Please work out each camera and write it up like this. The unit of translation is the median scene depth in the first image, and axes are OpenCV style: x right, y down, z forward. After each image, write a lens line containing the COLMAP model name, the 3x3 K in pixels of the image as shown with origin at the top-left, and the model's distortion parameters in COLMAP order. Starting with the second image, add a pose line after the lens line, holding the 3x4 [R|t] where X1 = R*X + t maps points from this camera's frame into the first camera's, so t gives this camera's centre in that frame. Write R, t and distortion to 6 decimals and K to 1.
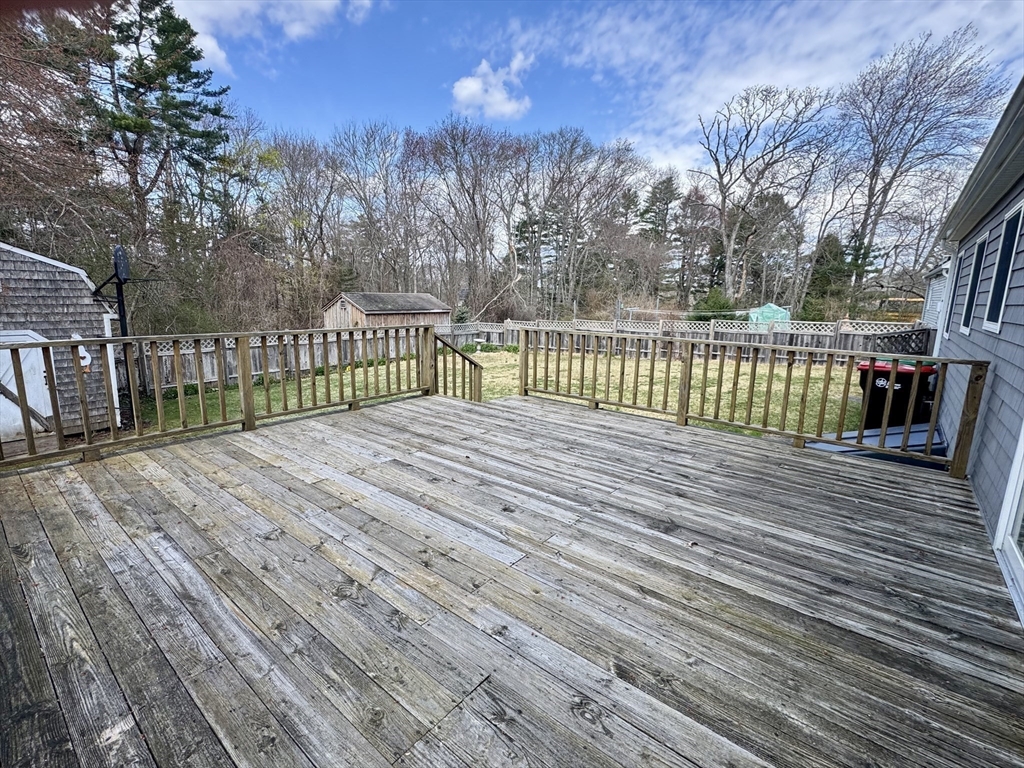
lens RADIAL K [[469.1, 0, 511.3], [0, 469.1, 382.5], [0, 0, 1]] dist [-0.005731, -0.000082]
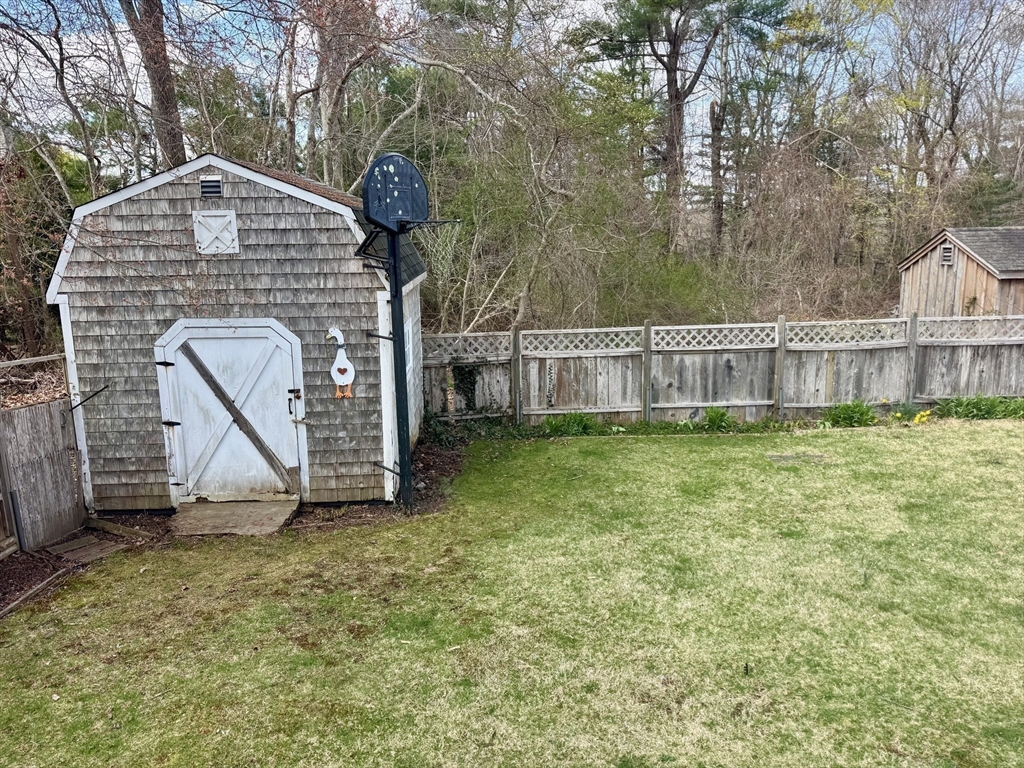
lens RADIAL K [[707.9, 0, 510.8], [0, 707.9, 378.6], [0, 0, 1]] dist [0.074049, -0.064520]
pose [[0.601374, 0.125308, -0.789080, -0.140203], [-0.115926, 0.990858, 0.069002, -0.121564], [0.790513, 0.049978, 0.610403, 0.635332]]
